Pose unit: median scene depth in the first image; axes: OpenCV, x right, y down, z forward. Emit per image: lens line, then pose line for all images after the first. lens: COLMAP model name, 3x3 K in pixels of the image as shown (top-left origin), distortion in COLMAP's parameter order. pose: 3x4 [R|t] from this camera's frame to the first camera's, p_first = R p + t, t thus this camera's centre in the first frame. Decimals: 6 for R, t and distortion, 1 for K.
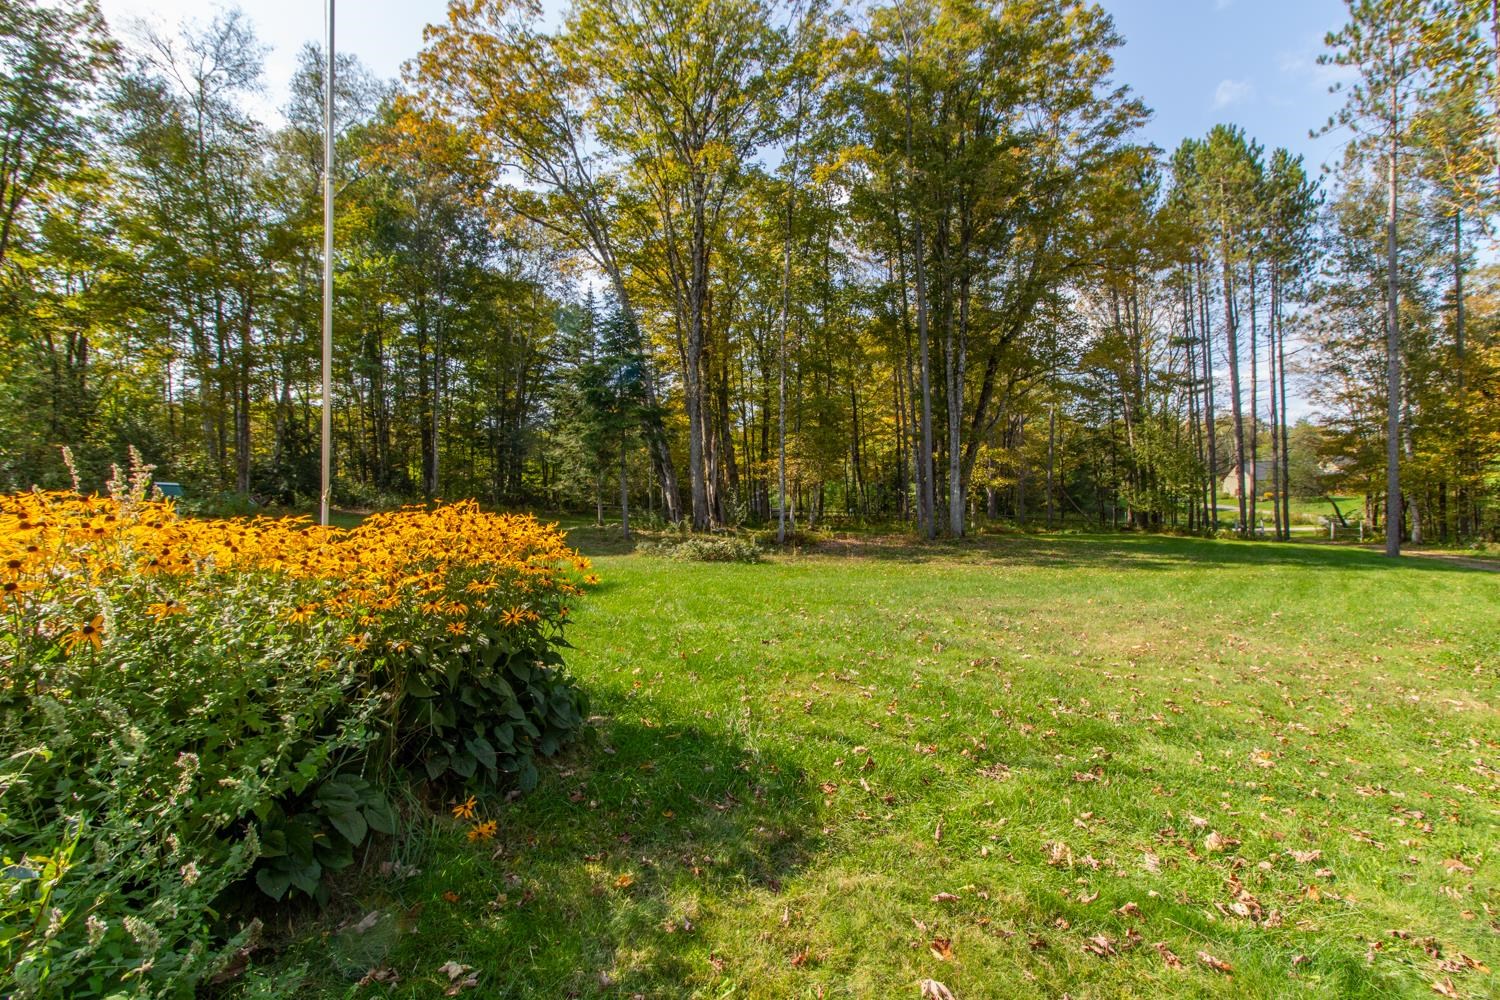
lens RADIAL K [[716.7, 0, 750.0], [0, 716.7, 500.0], [0, 0, 1]] dist [0.000863, 0.000181]
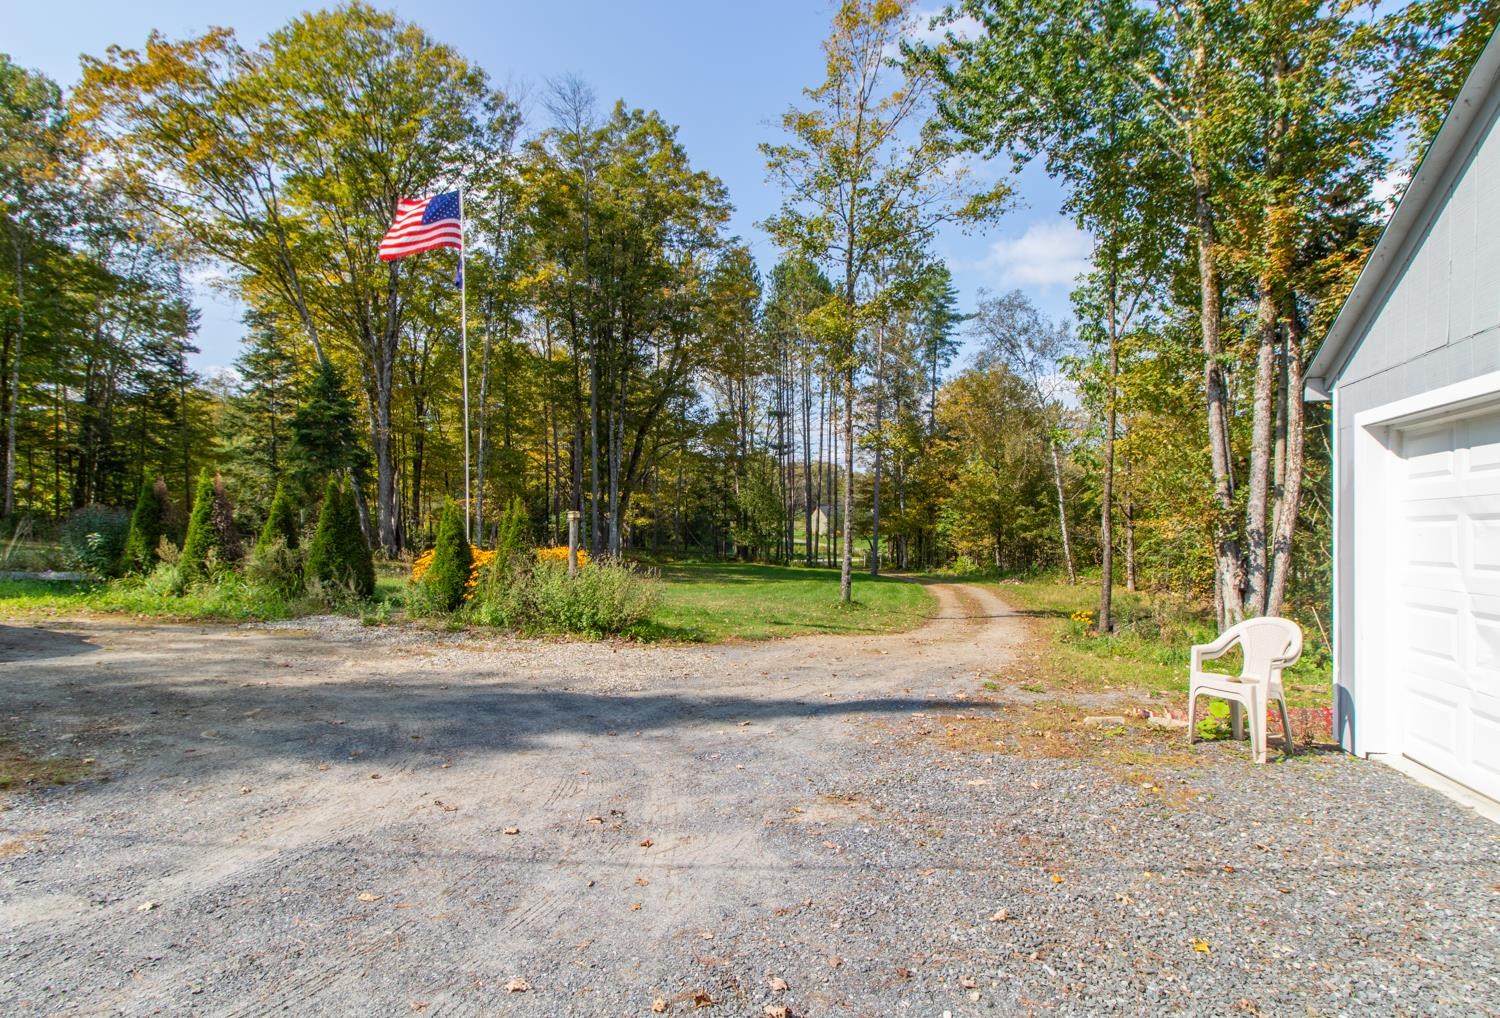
lens RADIAL K [[729.9, 0, 750.0], [0, 729.9, 509.0], [0, 0, 1]] dist [-0.000115, -0.000037]
pose [[0.877981, 0.035626, 0.477368, -0.100335], [-0.021772, 0.999167, -0.034525, -0.006503], [-0.478200, 0.019919, 0.878025, -0.218707]]
